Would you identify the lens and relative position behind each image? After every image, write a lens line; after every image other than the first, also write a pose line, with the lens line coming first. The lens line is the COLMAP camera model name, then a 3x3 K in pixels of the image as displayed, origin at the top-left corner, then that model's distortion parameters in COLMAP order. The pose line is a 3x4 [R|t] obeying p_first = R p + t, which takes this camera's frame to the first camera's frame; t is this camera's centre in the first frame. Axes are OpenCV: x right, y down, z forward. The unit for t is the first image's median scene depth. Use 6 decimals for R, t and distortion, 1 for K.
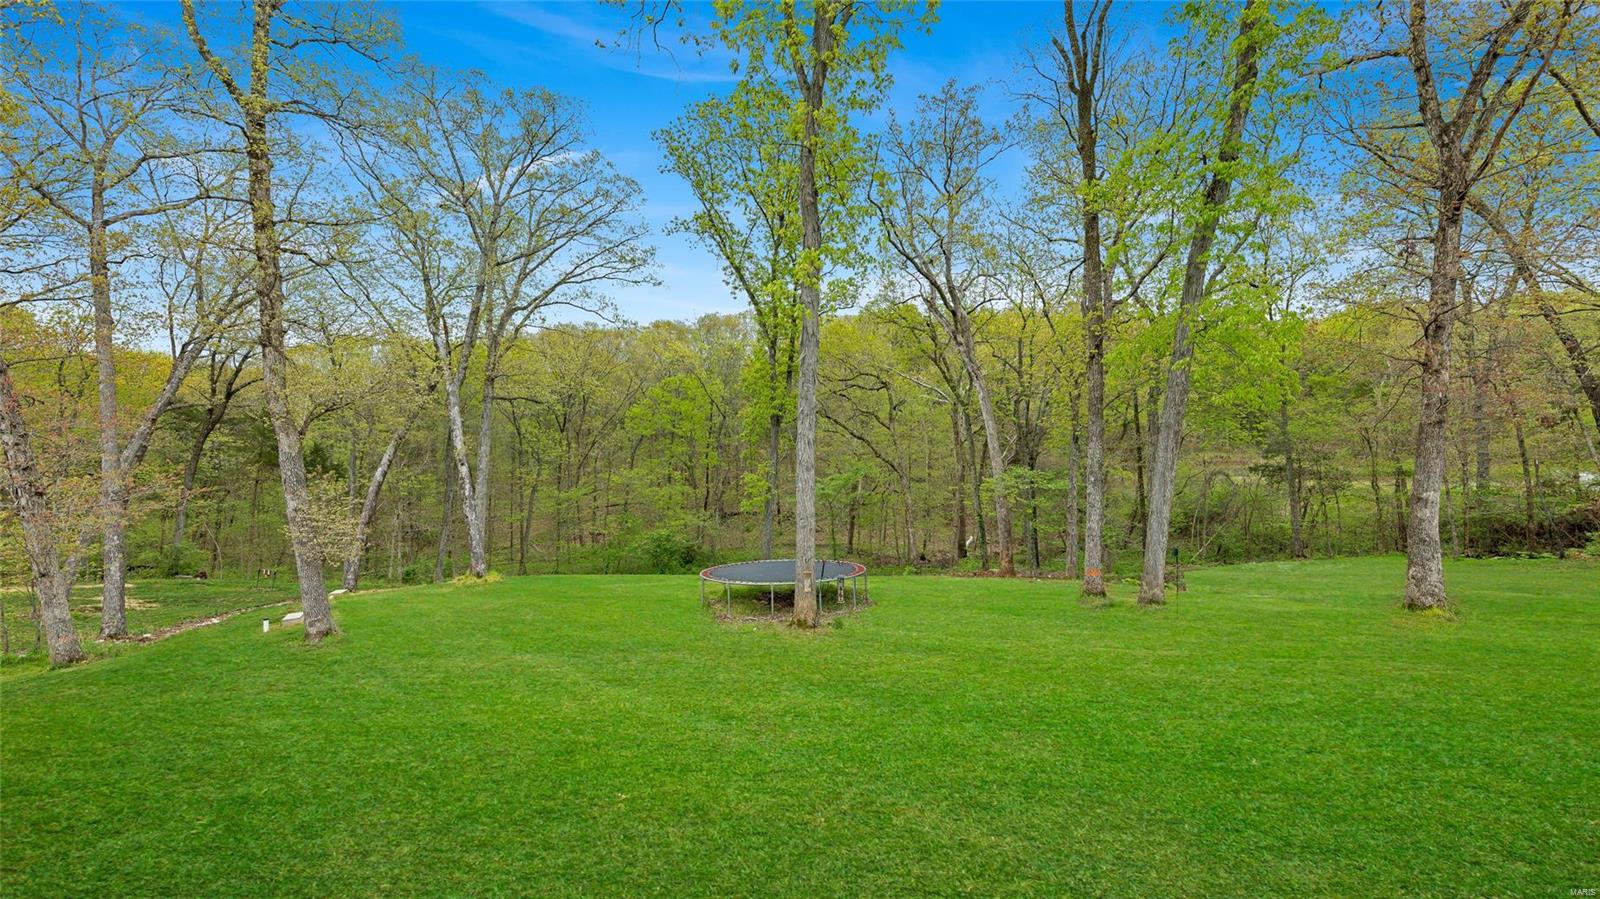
lens RADIAL K [[627.3, 0, 804.5], [0, 627.3, 460.0], [0, 0, 1]] dist [0.007786, -0.000282]
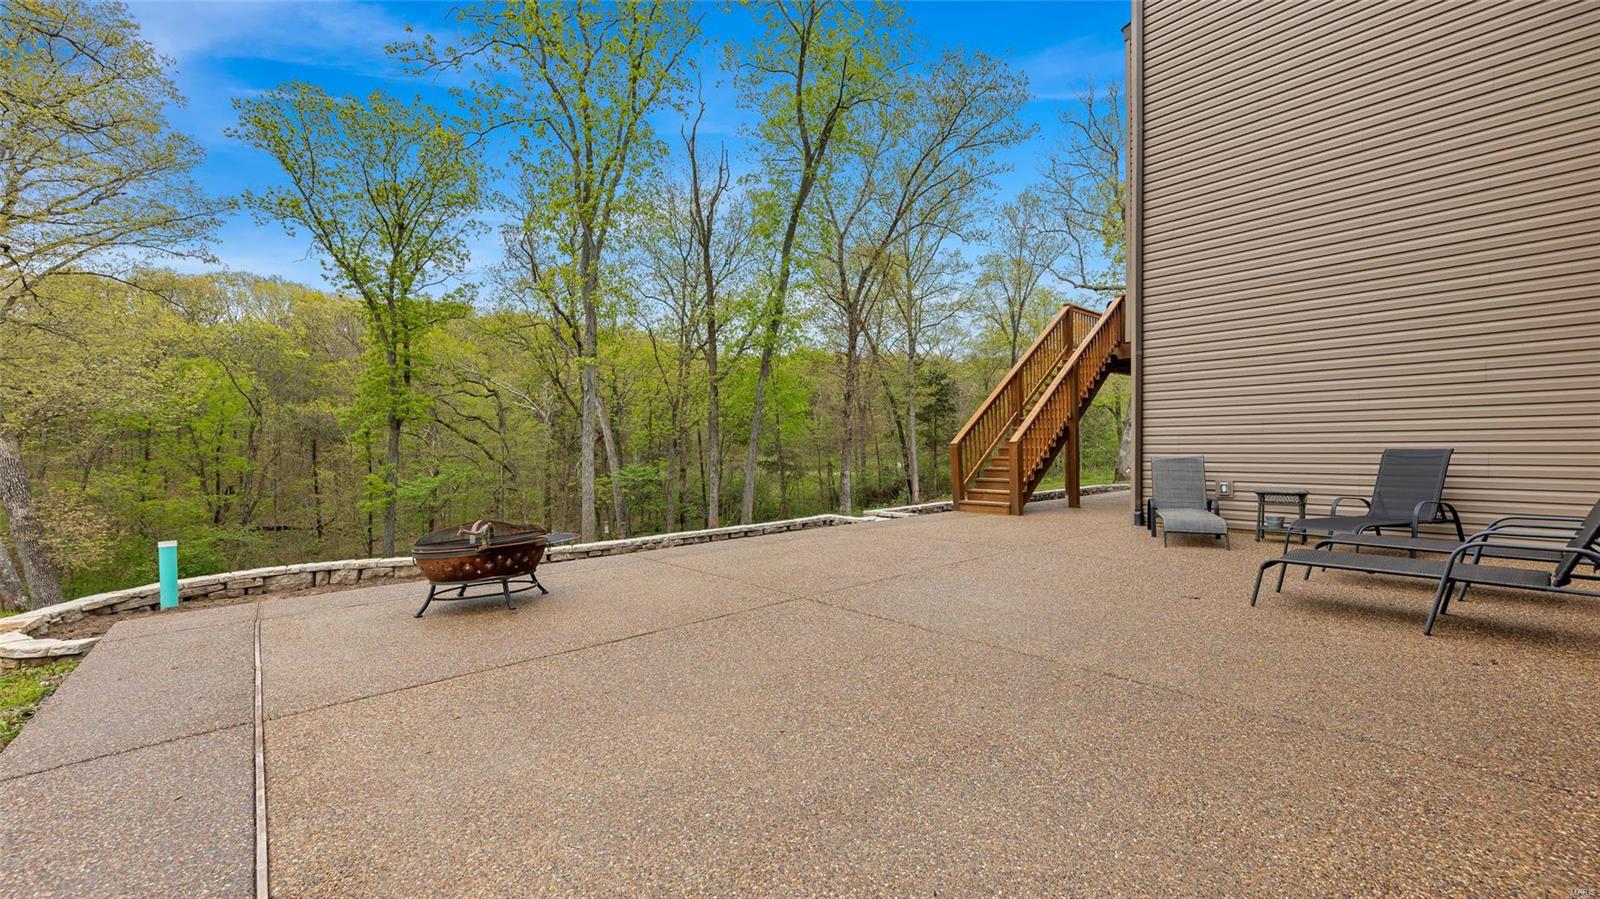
lens RADIAL K [[627.3, 0, 800.1], [0, 627.3, 452.8], [0, 0, 1]] dist [0.007786, -0.000282]
pose [[0.751320, -0.002406, 0.659934, -0.222198], [0.011144, 0.999897, -0.009042, 0.001874], [-0.659844, 0.014148, 0.751269, -0.205063]]
